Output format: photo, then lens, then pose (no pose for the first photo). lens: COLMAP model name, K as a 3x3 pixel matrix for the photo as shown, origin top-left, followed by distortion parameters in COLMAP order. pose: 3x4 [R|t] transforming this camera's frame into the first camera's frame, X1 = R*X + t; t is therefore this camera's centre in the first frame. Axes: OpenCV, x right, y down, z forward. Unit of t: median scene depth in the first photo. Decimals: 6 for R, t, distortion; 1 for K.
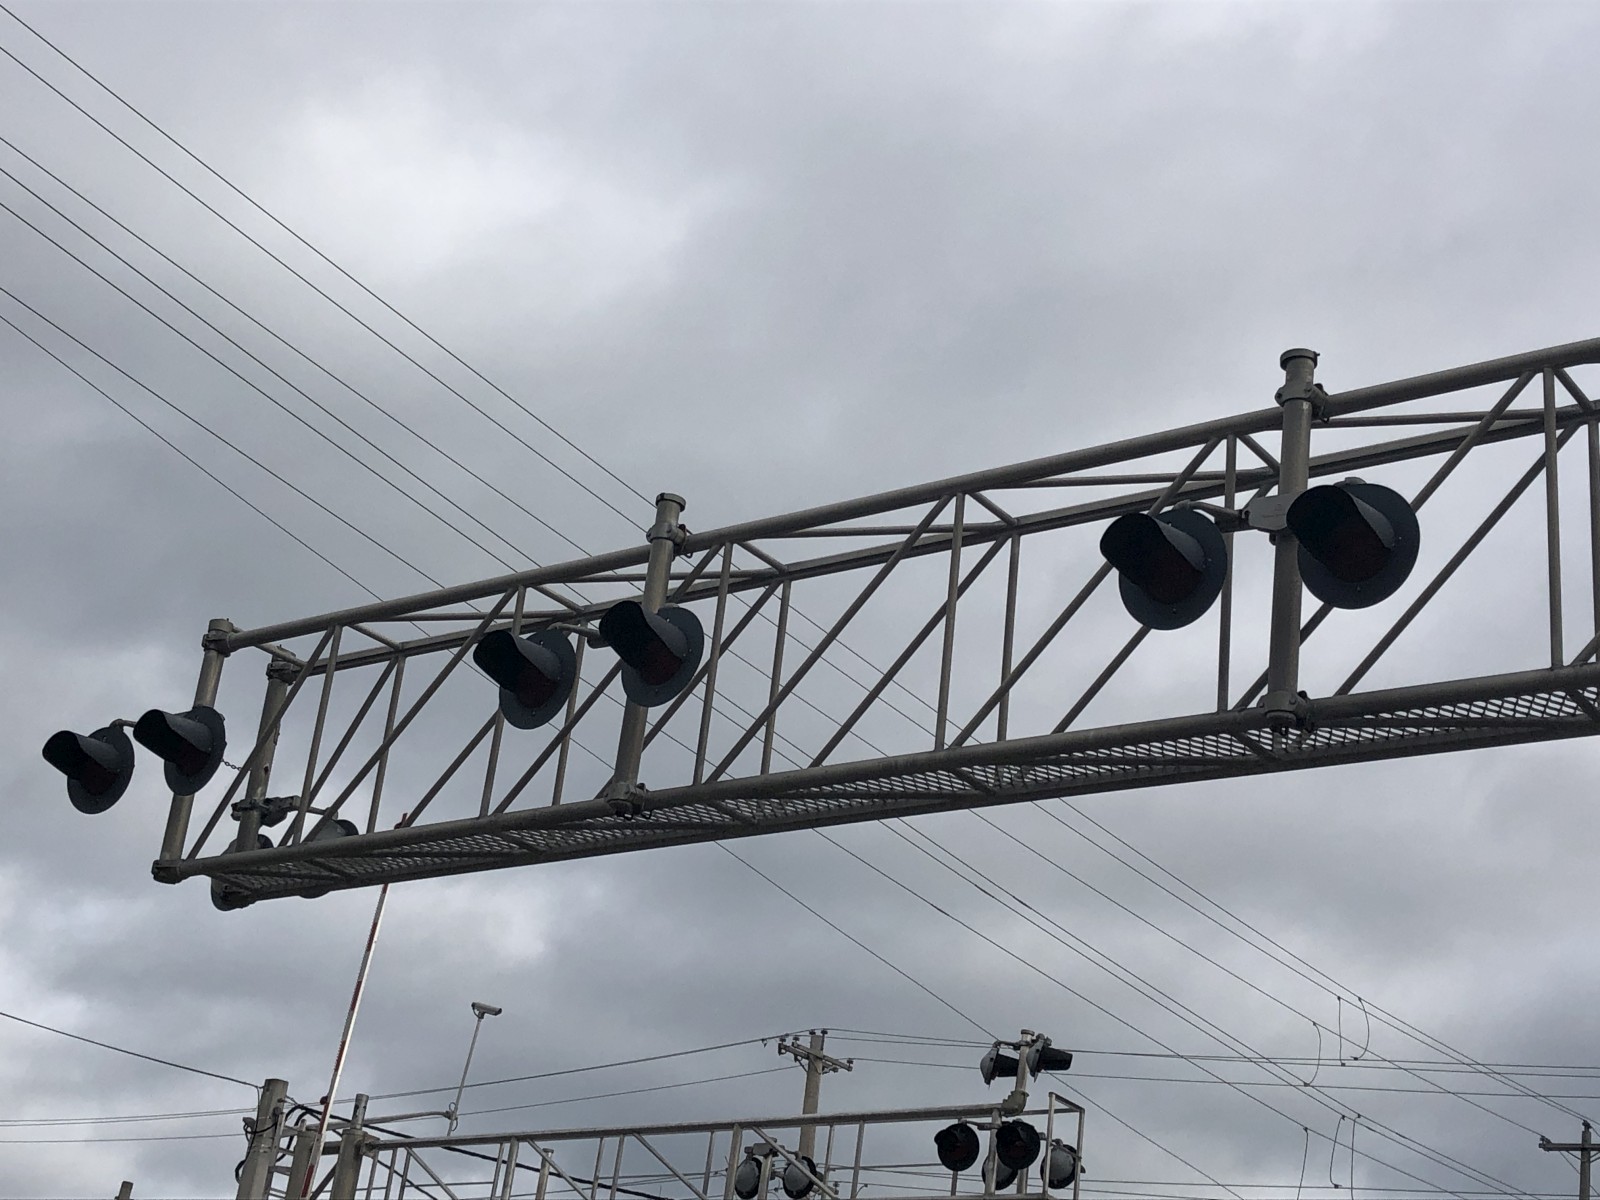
lens RADIAL K [[2345.2, 0, 800.0], [0, 2345.2, 600.0], [0, 0, 1]] dist [0.051053, 0.033911]
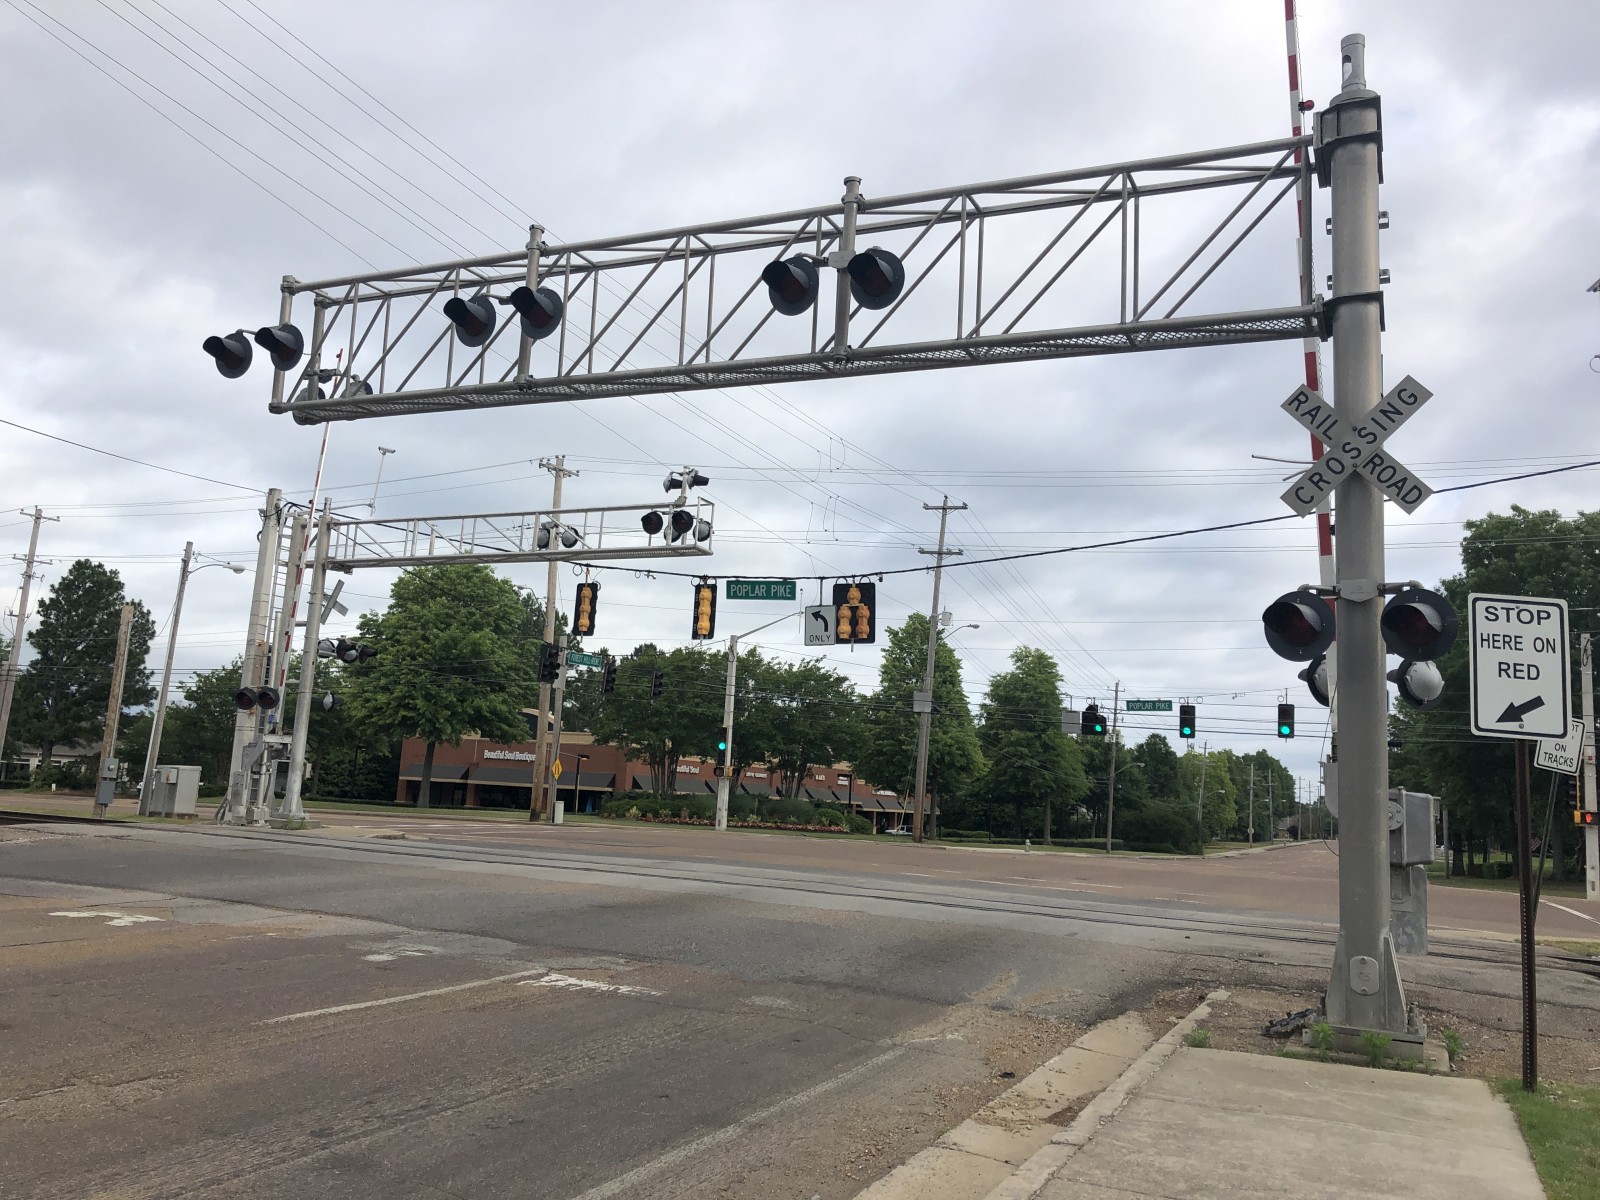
lens RADIAL K [[1304.8, 0, 770.7], [0, 1304.8, 604.4], [0, 0, 1]] dist [0.058221, -0.098782]
pose [[0.982935, -0.031053, 0.181313, -0.070503], [-0.025432, 0.953243, 0.301134, -0.076164], [-0.182186, -0.300606, 0.936186, -0.168174]]
